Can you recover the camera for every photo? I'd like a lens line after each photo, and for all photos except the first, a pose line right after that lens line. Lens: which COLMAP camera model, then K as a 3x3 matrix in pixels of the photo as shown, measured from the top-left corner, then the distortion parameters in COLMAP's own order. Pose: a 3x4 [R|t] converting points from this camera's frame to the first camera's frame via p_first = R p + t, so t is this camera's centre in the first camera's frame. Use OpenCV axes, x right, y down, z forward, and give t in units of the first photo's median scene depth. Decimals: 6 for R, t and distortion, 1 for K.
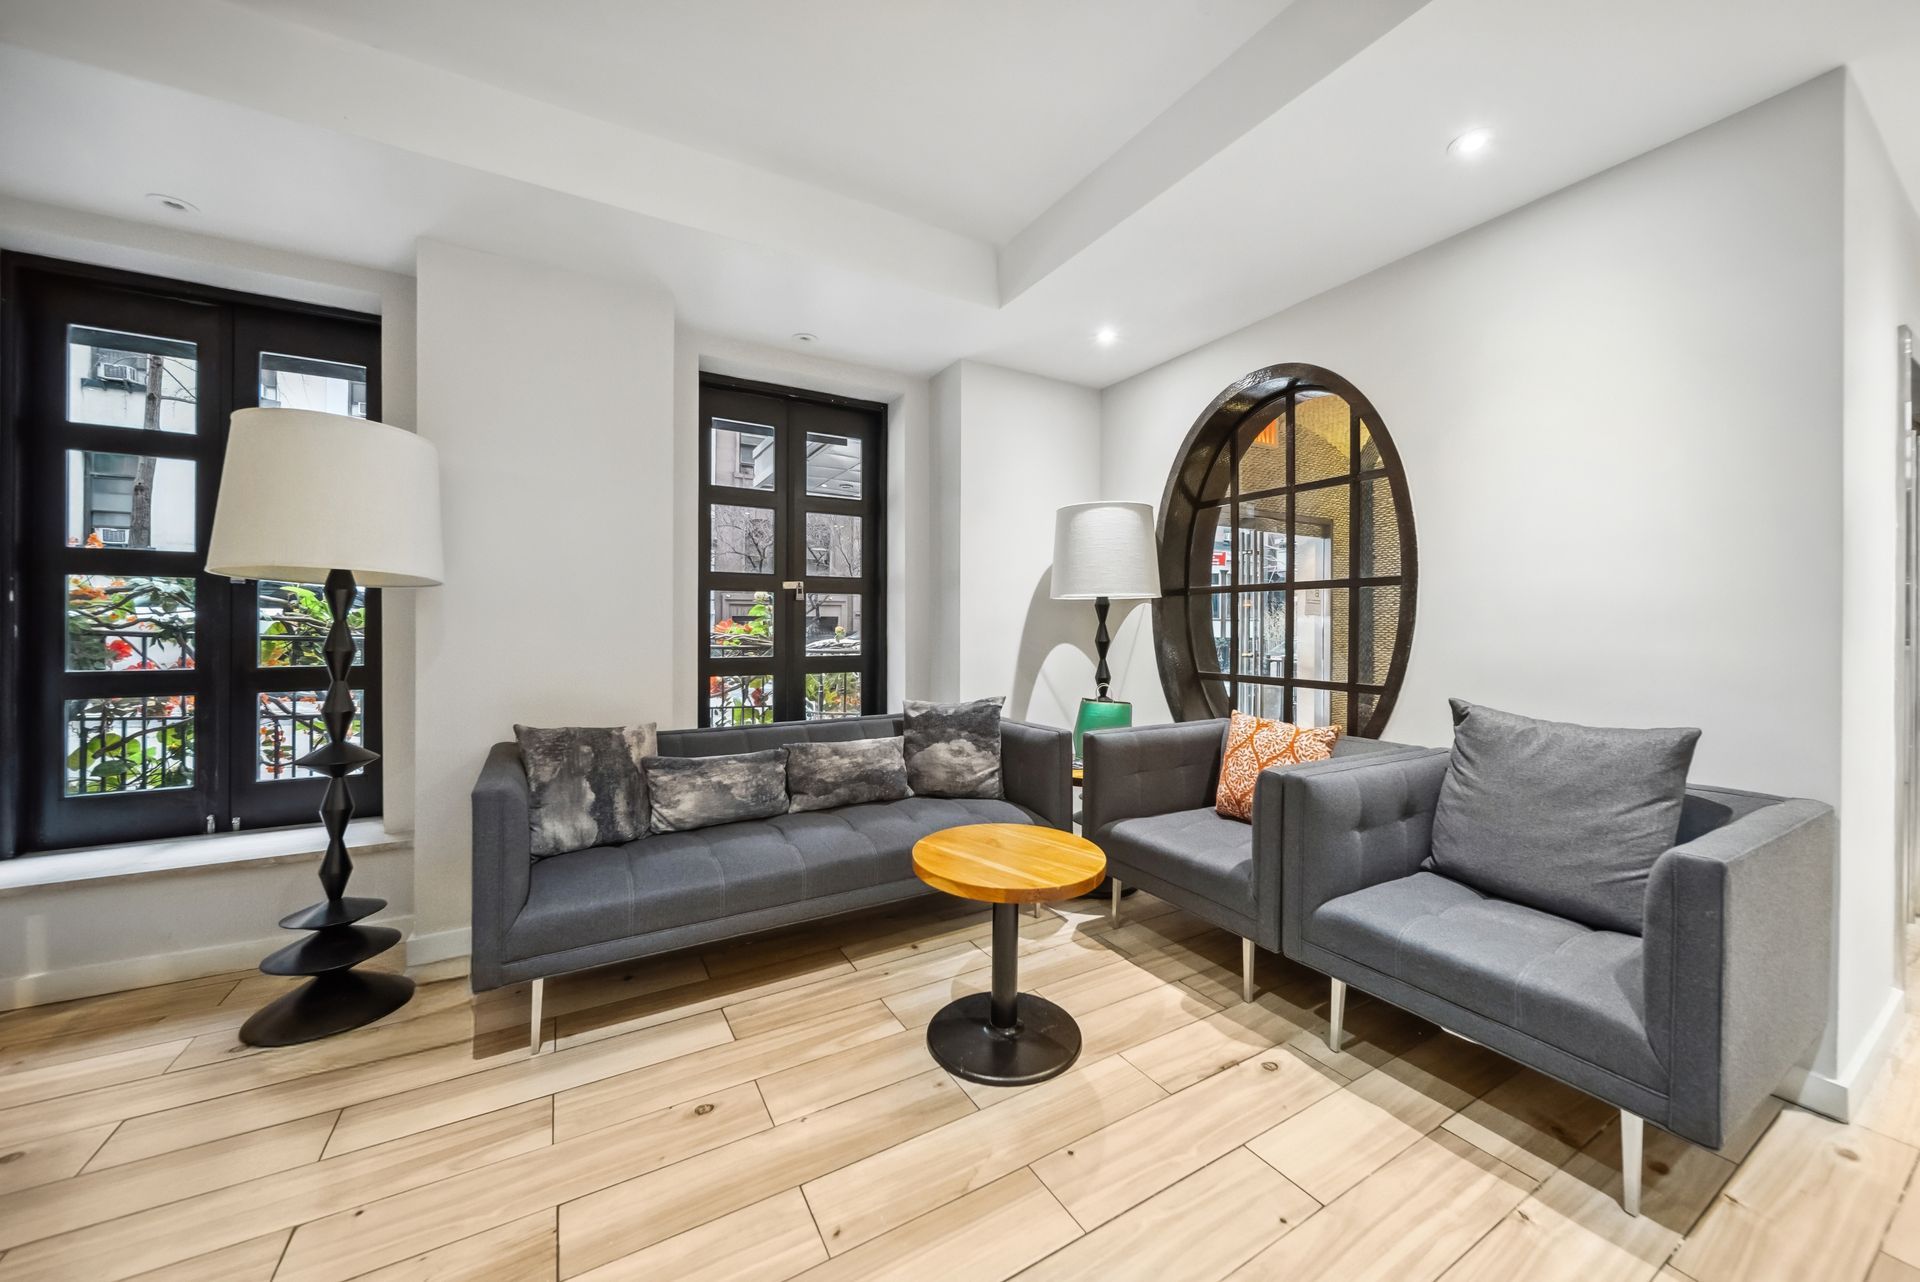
lens RADIAL K [[697.1, 0, 965.6], [0, 697.1, 625.3], [0, 0, 1]] dist [-0.001582, -0.000705]
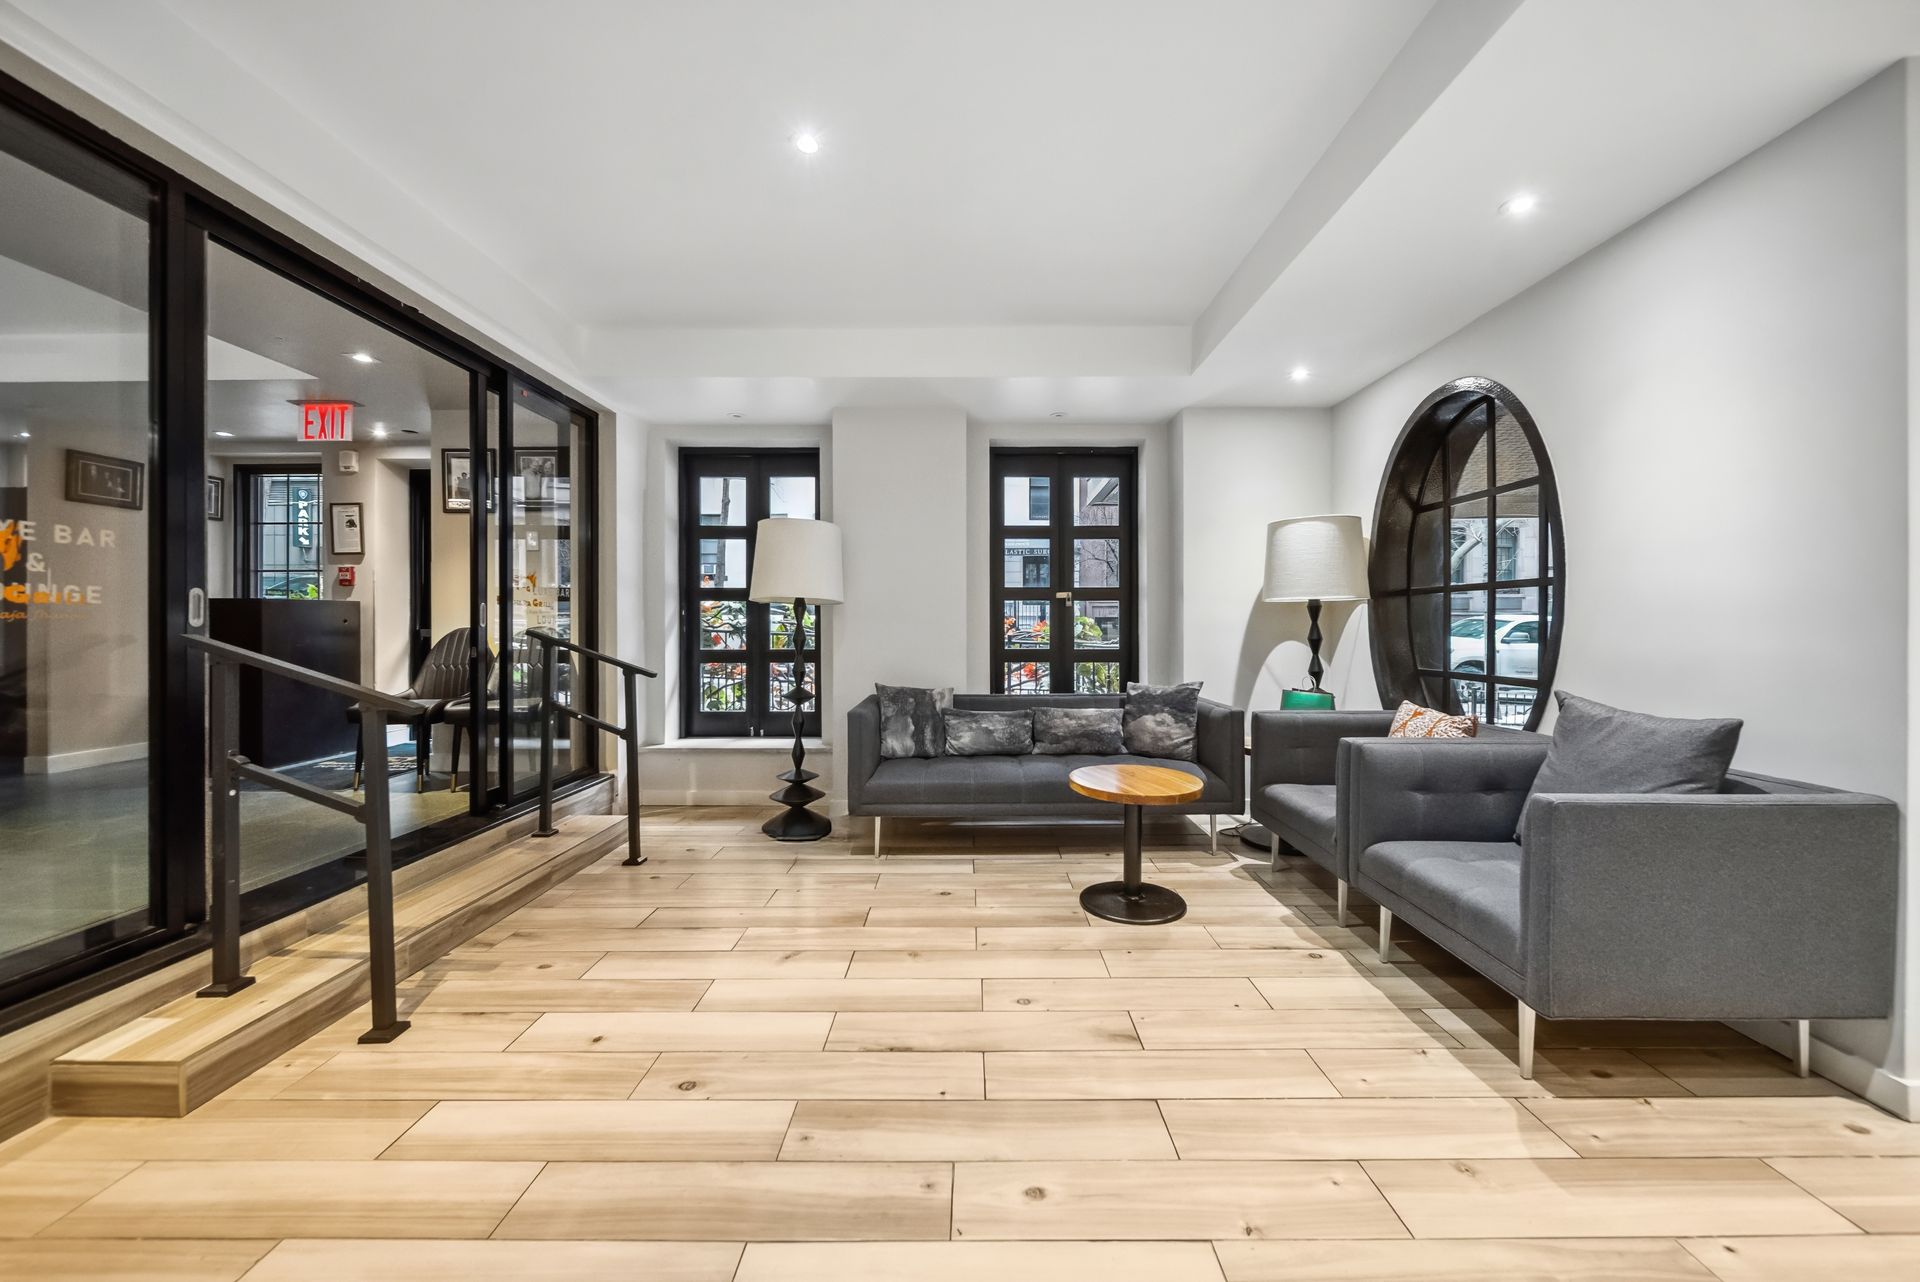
lens RADIAL K [[713.4, 0, 966.7], [0, 713.4, 633.4], [0, 0, 1]] dist [-0.001860, -0.000237]
pose [[0.859043, 0.002324, -0.511899, 0.418048], [0.003081, 0.999948, 0.009710, 0.002240], [0.511895, -0.009919, 0.858991, -0.374728]]
